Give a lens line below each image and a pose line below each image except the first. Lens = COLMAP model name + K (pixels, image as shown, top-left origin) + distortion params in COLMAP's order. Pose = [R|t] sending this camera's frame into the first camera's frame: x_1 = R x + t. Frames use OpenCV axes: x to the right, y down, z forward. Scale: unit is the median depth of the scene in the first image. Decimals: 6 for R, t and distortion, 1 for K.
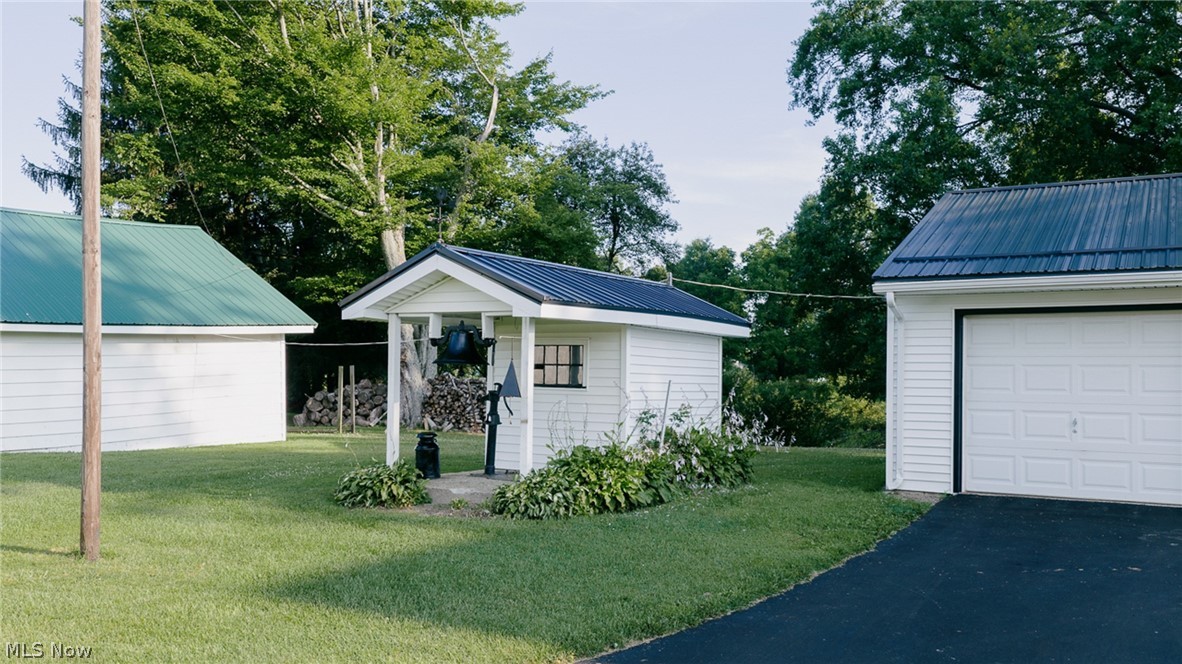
lens RADIAL K [[961.9, 0, 590.9], [0, 961.9, 335.7], [0, 0, 1]] dist [0.010672, -0.040138]
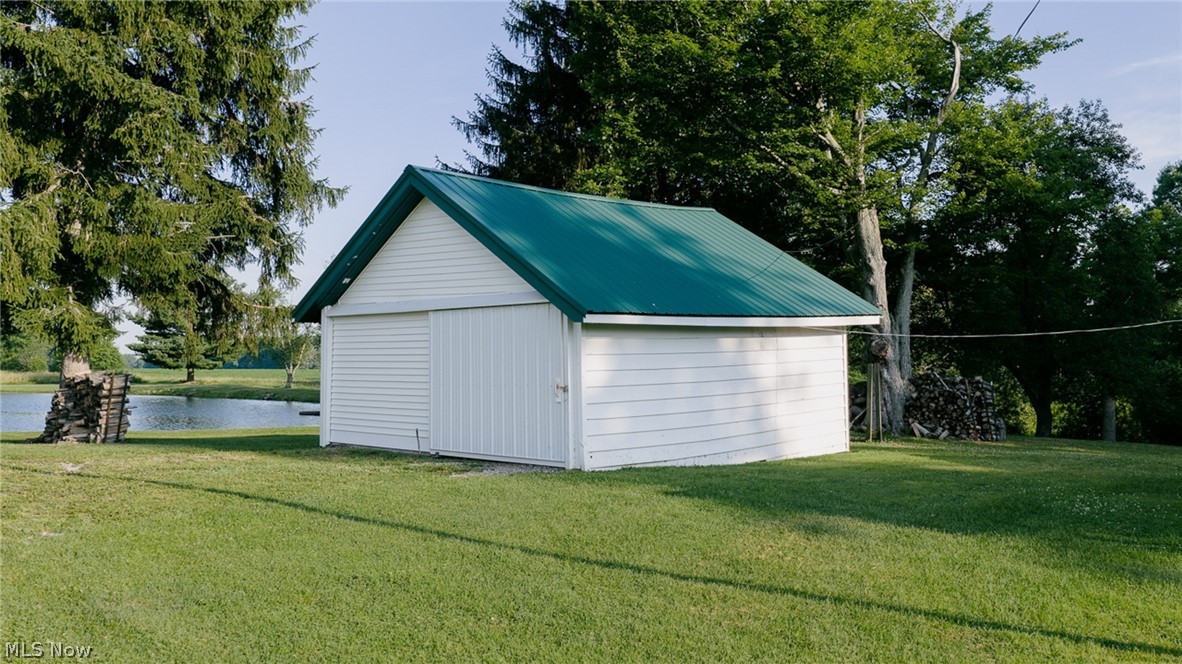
lens RADIAL K [[961.9, 0, 590.9], [0, 961.9, 335.7], [0, 0, 1]] dist [0.010672, -0.040138]
pose [[0.970062, -0.015953, -0.242333, -0.241545], [0.016009, 0.999870, -0.001739, 0.003379], [0.242329, -0.002193, 0.970192, 0.087087]]
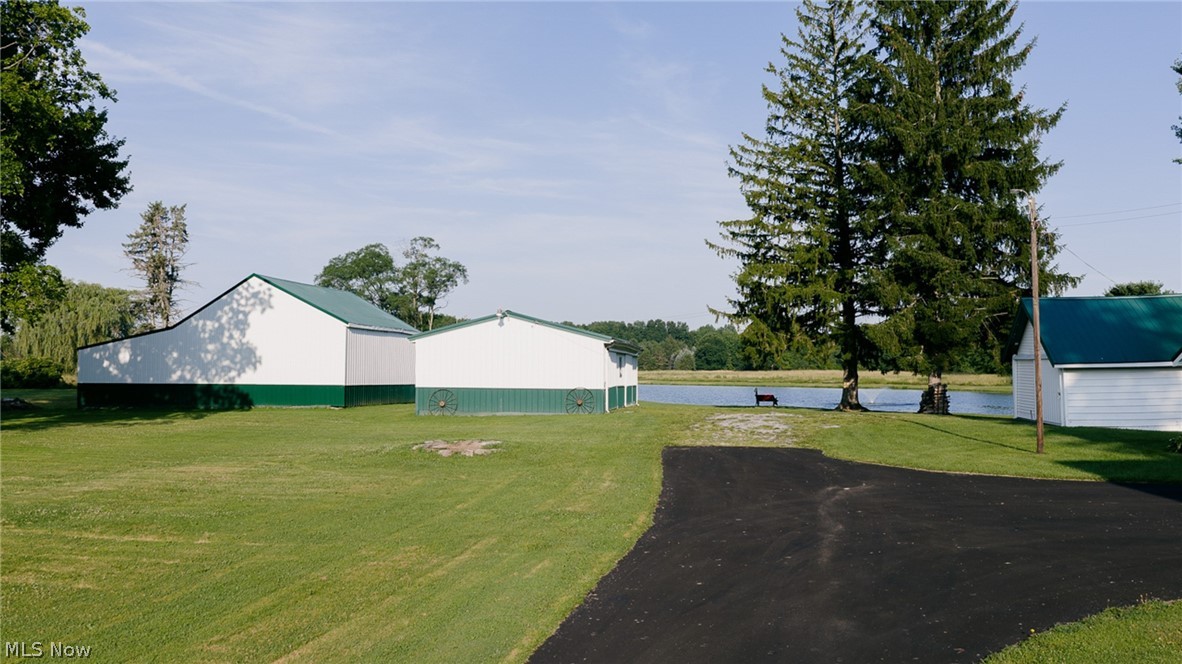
lens RADIAL K [[961.9, 0, 590.9], [0, 961.9, 335.7], [0, 0, 1]] dist [0.010672, -0.040138]
pose [[0.353798, -0.044090, -0.934282, 0.737599], [0.035286, 0.998806, -0.033773, -0.028619], [0.934656, -0.021018, 0.354931, -0.547451]]
